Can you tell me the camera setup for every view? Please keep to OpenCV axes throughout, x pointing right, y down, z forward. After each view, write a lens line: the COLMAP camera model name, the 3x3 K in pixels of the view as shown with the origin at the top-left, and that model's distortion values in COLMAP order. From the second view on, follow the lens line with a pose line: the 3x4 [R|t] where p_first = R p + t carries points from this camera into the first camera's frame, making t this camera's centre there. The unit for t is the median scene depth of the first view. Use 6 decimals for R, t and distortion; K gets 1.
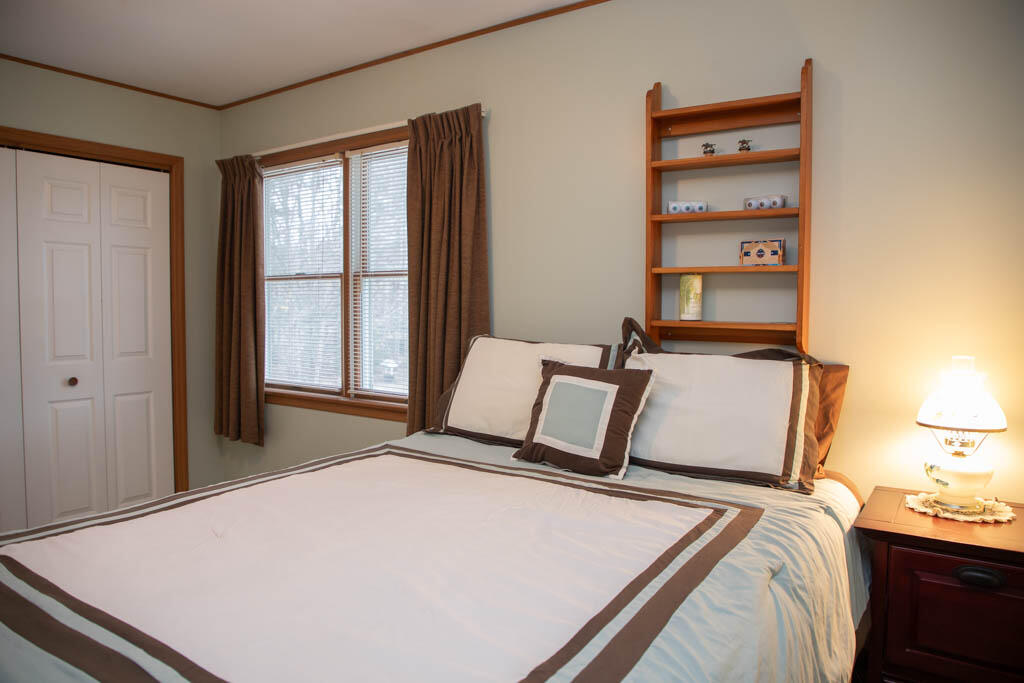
lens RADIAL K [[693.7, 0, 509.6], [0, 693.7, 347.0], [0, 0, 1]] dist [-0.048230, 0.013765]
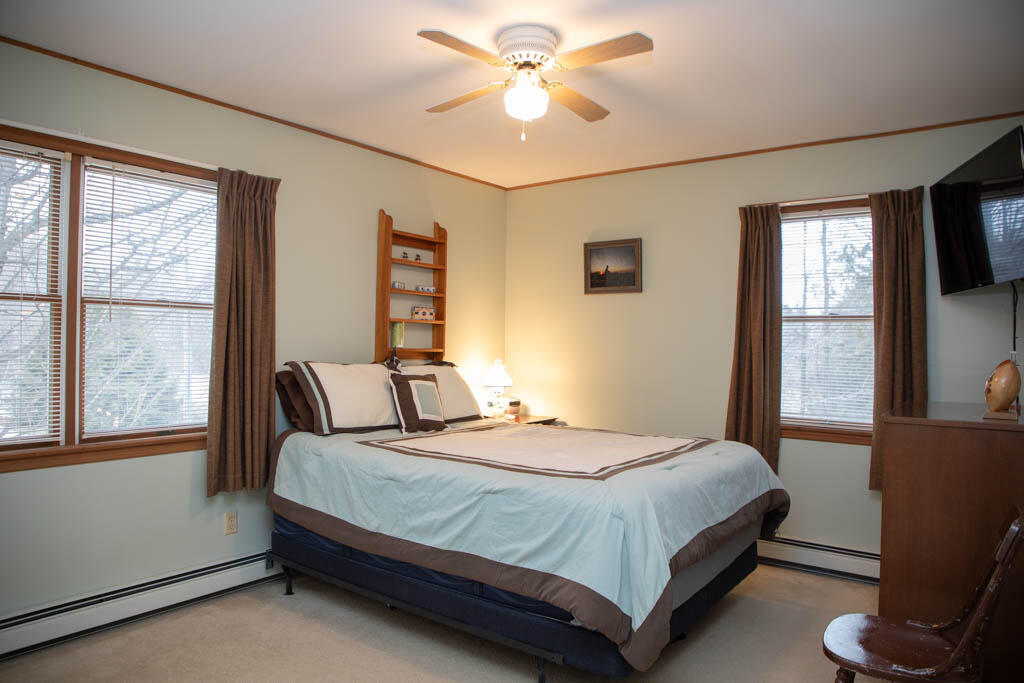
lens RADIAL K [[693.7, 0, 516.8], [0, 693.7, 339.4], [0, 0, 1]] dist [-0.048230, 0.013765]
pose [[0.031451, 0.005946, 0.999488, -1.510145], [0.050650, 0.998688, -0.007535, -0.031517], [-0.998221, 0.050861, 0.031109, 0.634512]]
